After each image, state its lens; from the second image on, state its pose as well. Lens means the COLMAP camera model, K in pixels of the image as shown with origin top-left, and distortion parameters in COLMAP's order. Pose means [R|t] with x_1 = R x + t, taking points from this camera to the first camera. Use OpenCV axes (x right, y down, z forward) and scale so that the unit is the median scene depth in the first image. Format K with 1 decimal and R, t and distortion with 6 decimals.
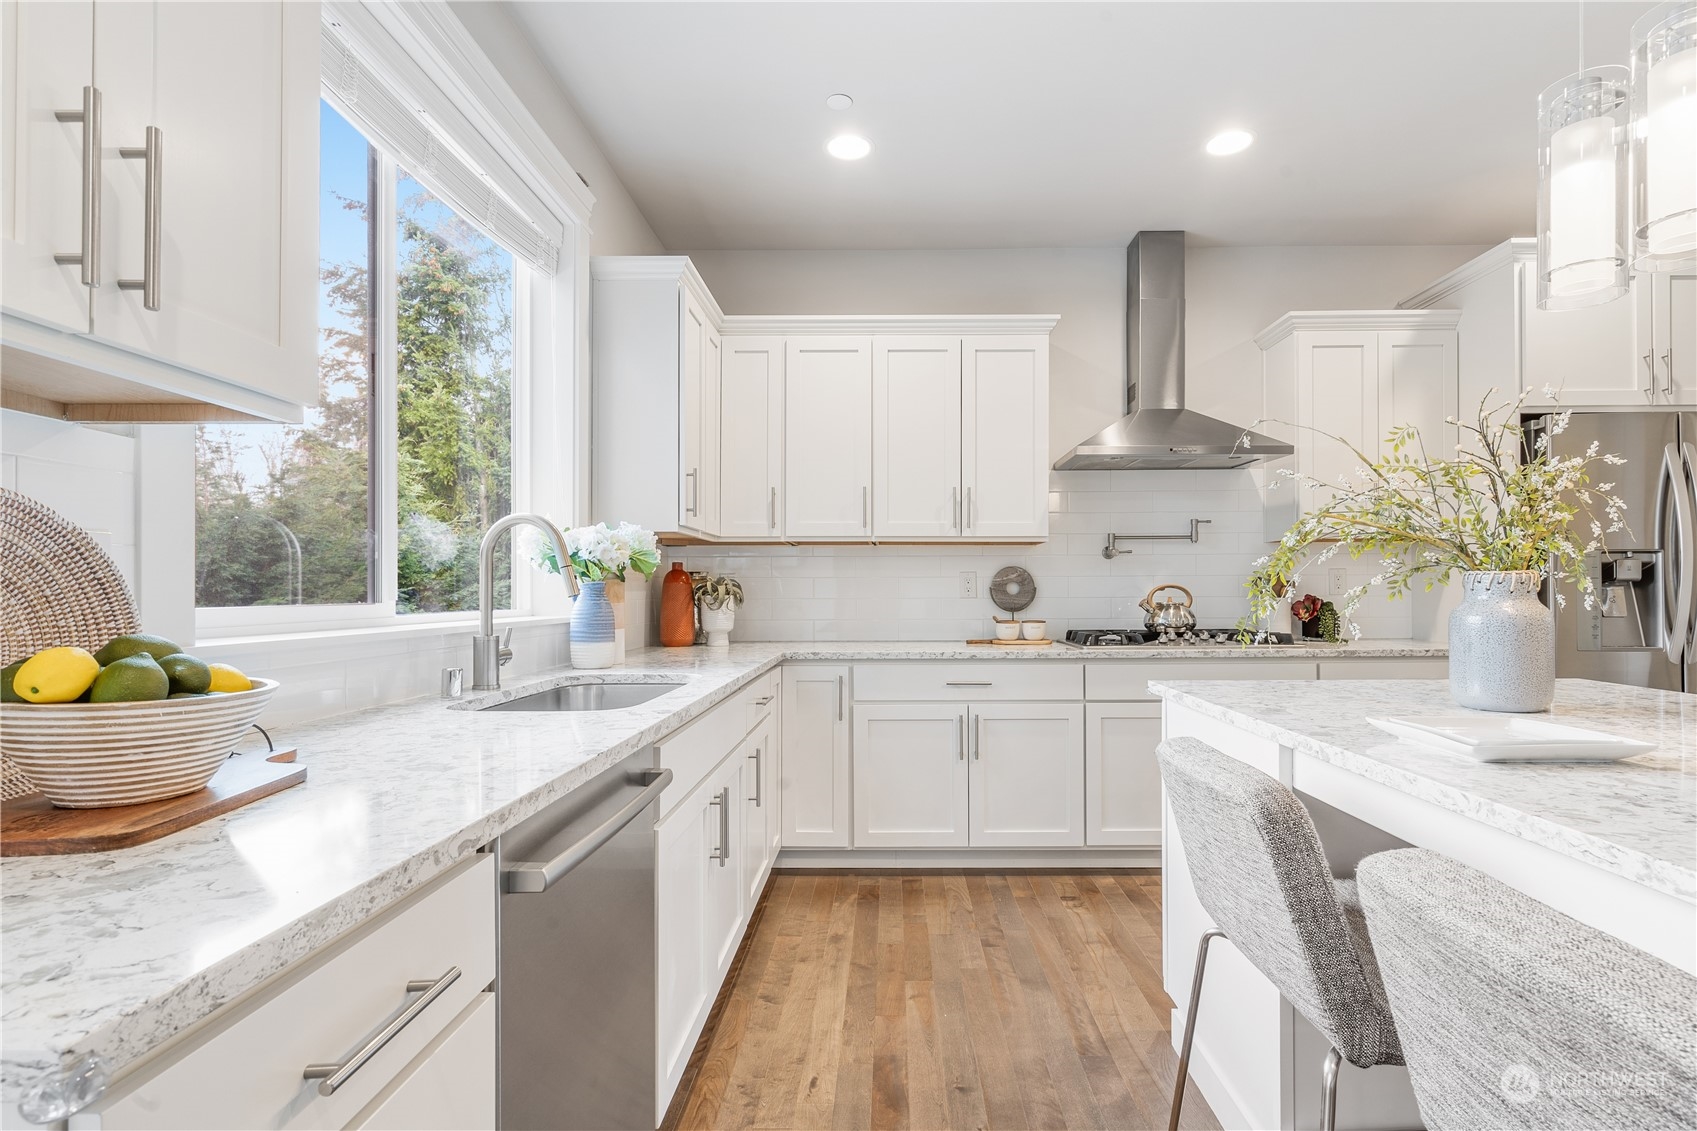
lens RADIAL K [[798.6, 0, 876.1], [0, 798.6, 589.0], [0, 0, 1]] dist [-0.005021, 0.002313]
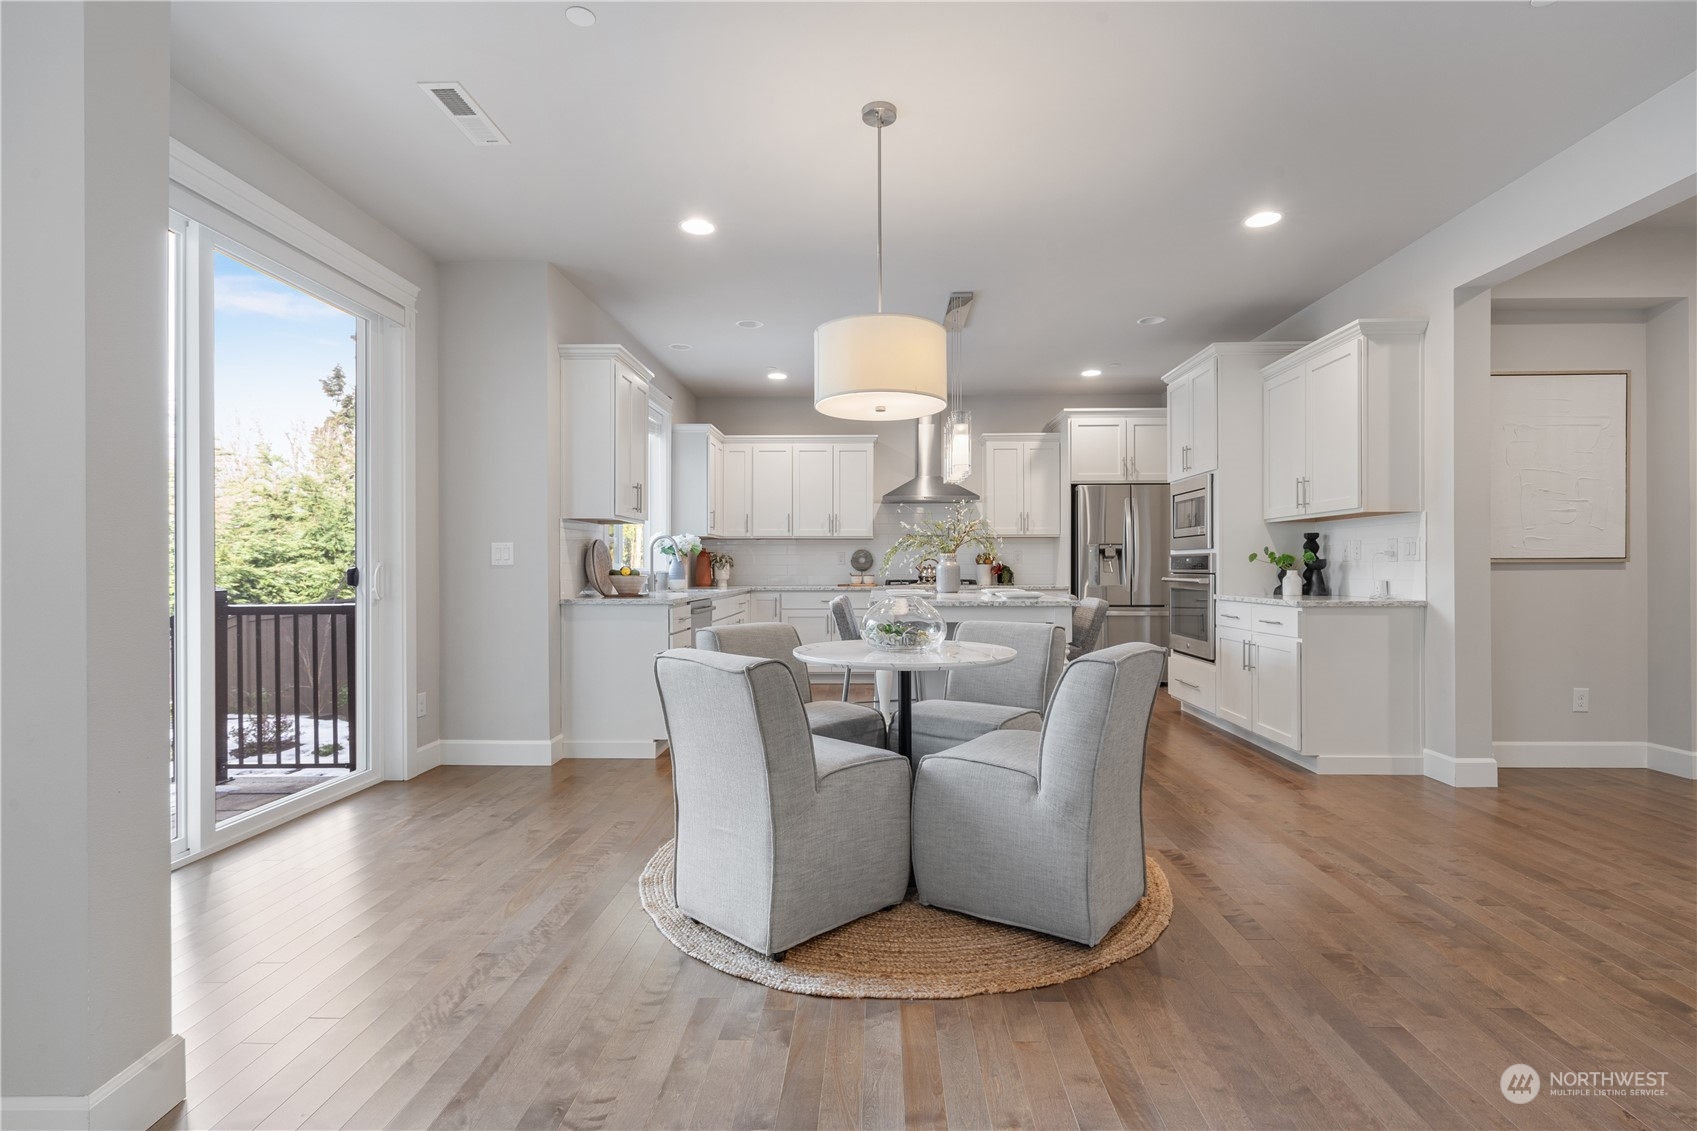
lens RADIAL K [[798.6, 0, 854.9], [0, 798.6, 570.1], [0, 0, 1]] dist [-0.005021, 0.002313]
pose [[0.999977, -0.000223, -0.006805, 0.181687], [0.000255, 0.999989, 0.004675, 0.017035], [0.006804, -0.004677, 0.999966, -1.190659]]
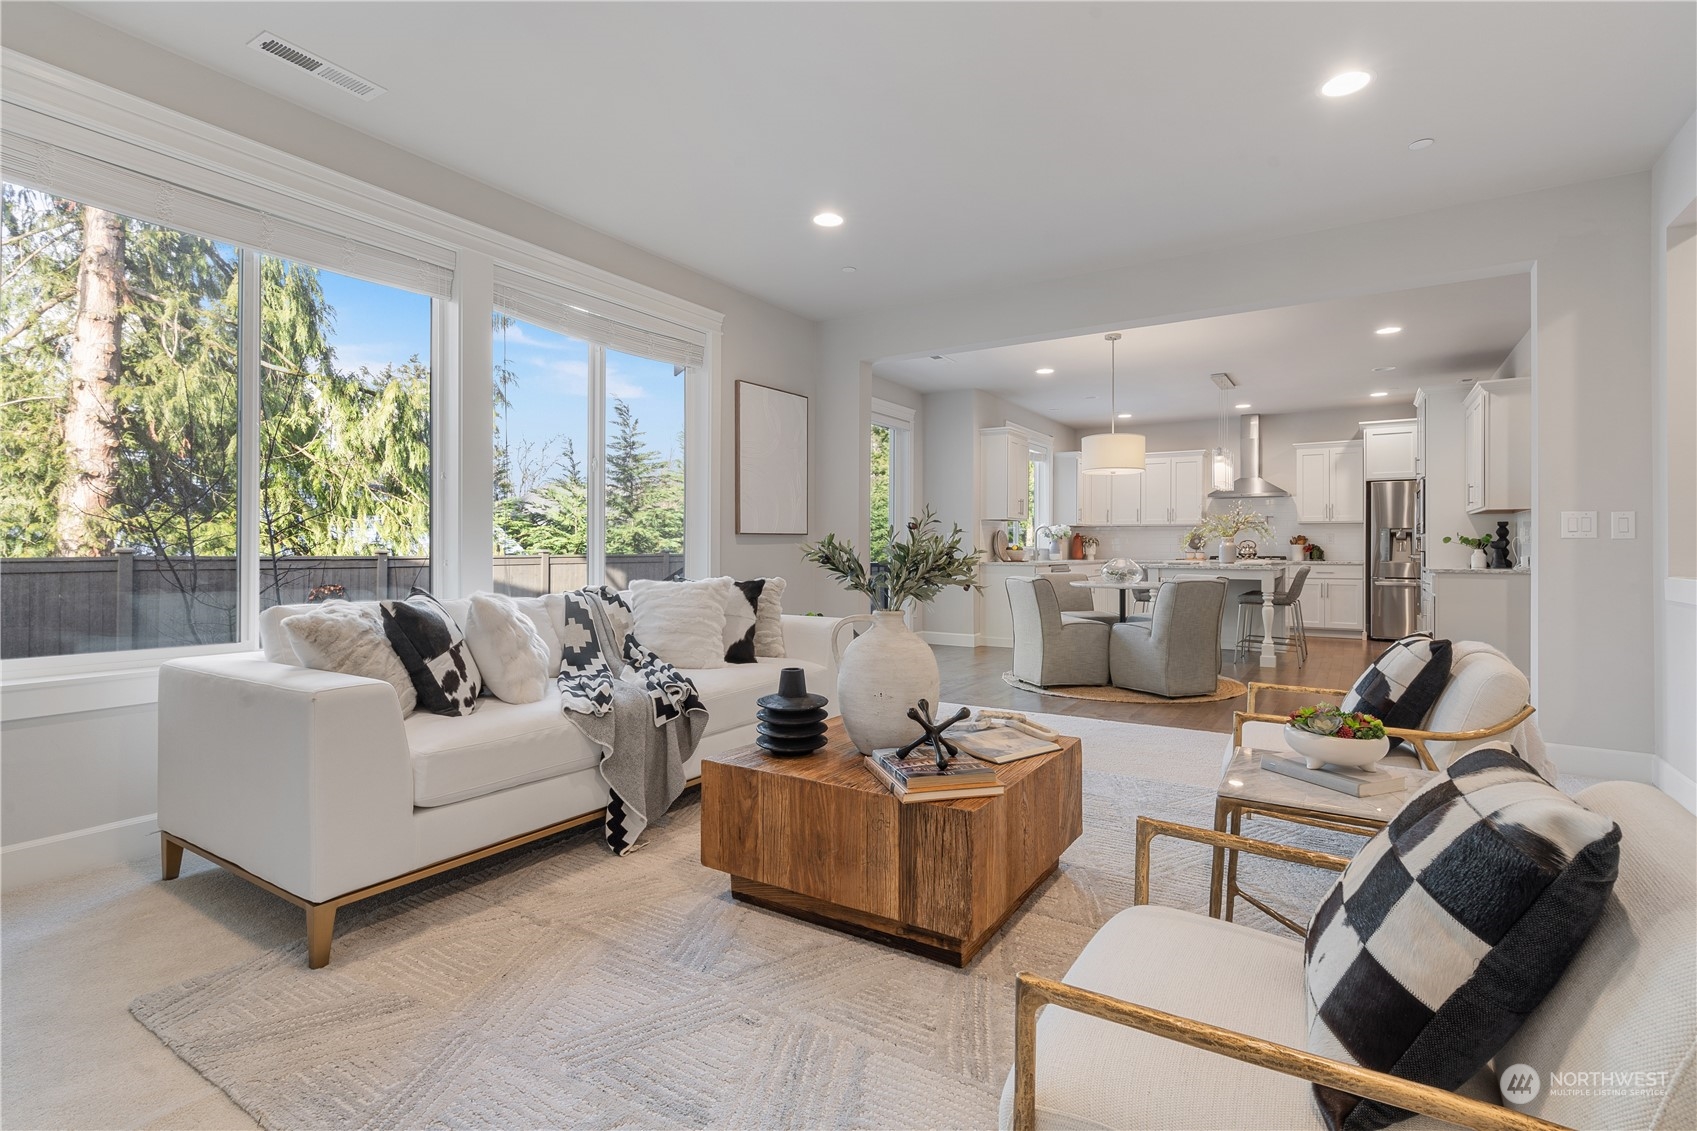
lens RADIAL K [[798.6, 0, 854.5], [0, 798.6, 548.9], [0, 0, 1]] dist [-0.005021, 0.002313]
pose [[0.856543, 0.004998, -0.516052, 0.644913], [-0.003206, 0.999985, 0.004365, 0.019817], [0.516067, -0.002085, 0.856546, -2.230705]]
